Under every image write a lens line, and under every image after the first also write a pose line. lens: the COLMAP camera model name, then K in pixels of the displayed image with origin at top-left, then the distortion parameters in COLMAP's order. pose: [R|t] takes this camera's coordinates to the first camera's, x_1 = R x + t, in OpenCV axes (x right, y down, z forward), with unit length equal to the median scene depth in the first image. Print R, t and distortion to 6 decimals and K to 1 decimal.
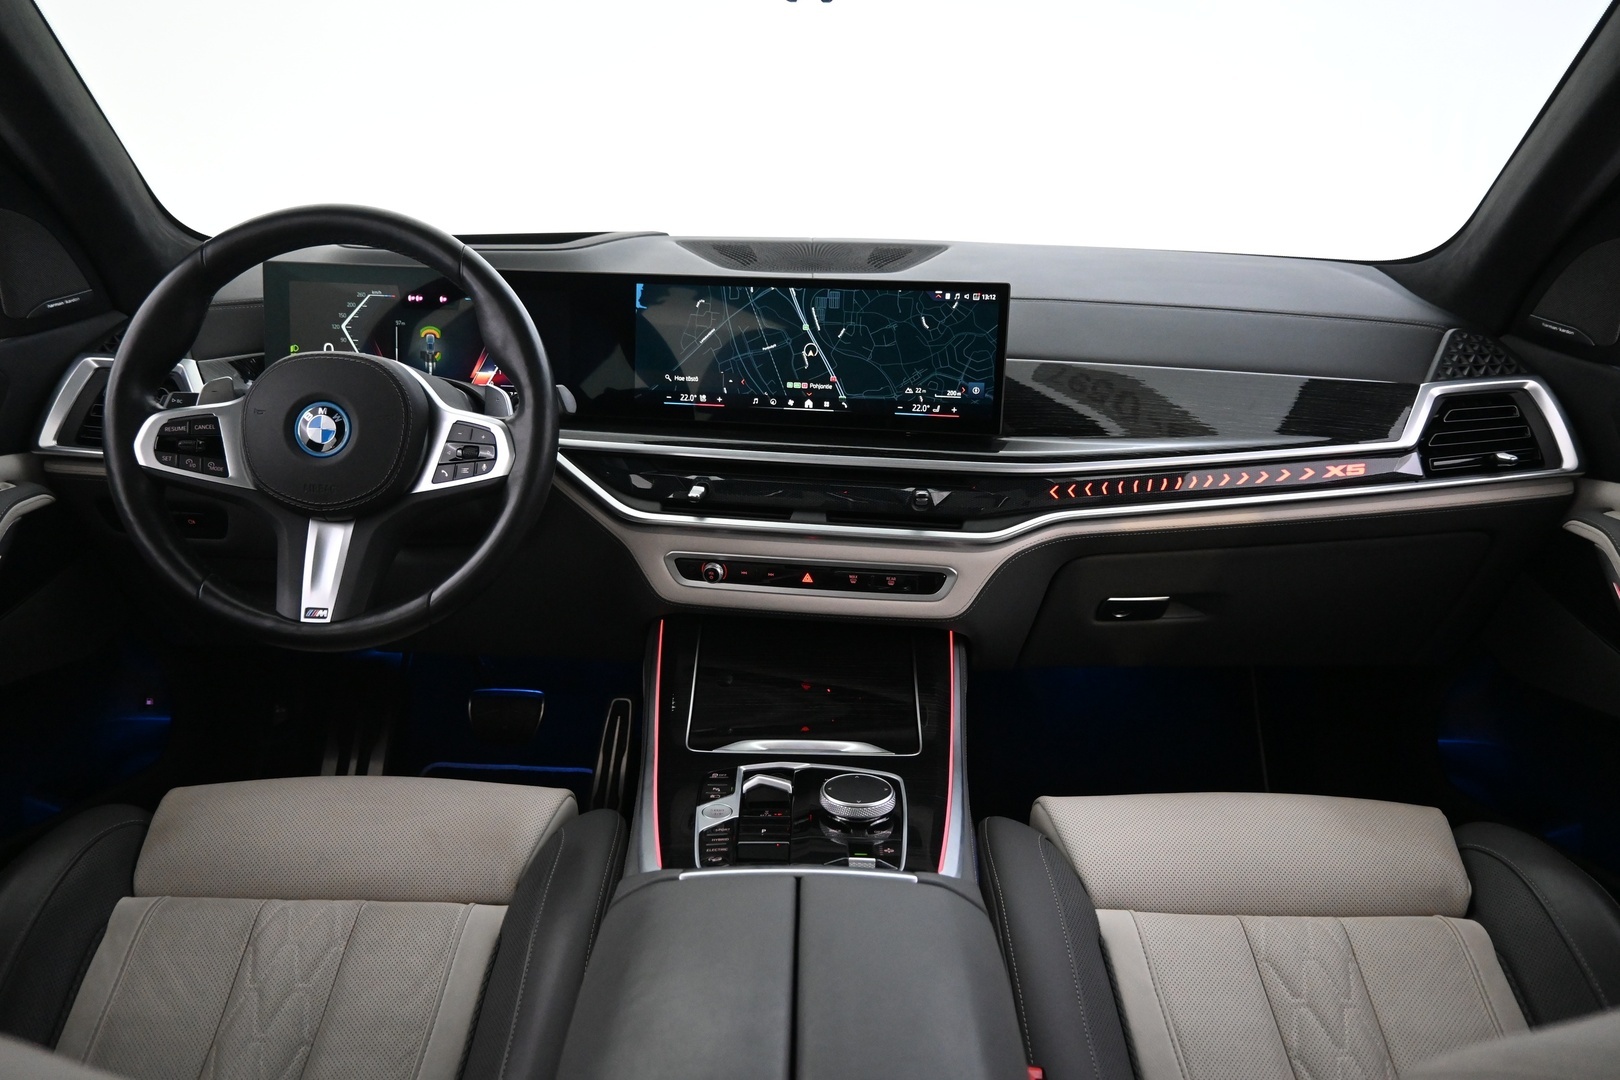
lens RADIAL K [[1090.9, 0, 810.0], [0, 1090.9, 540.0], [0, 0, 1]] dist [-0.006907, -0.002621]
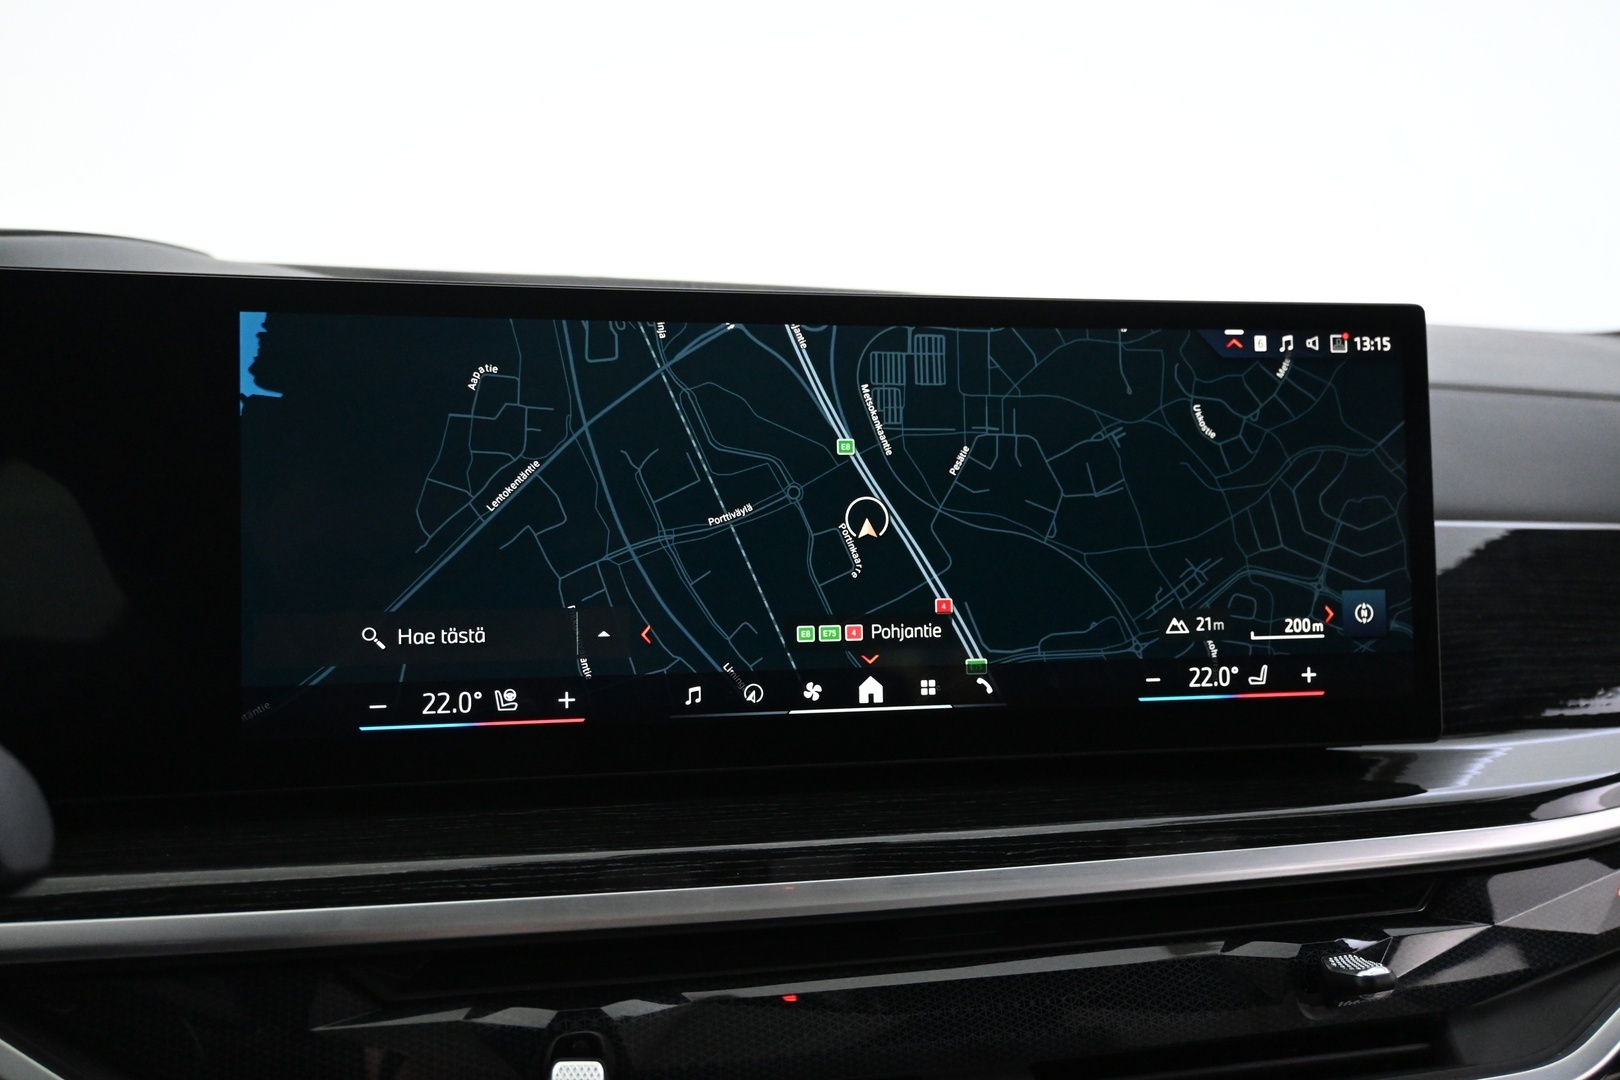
lens RADIAL K [[1375.5, 0, 810.0], [0, 1375.5, 540.0], [0, 0, 1]] dist [-0.007956, -0.001547]
pose [[0.926960, -0.045544, 0.372385, -0.162858], [0.110215, 0.981862, -0.154269, -0.111218], [-0.358605, 0.184044, 0.915167, 0.659356]]
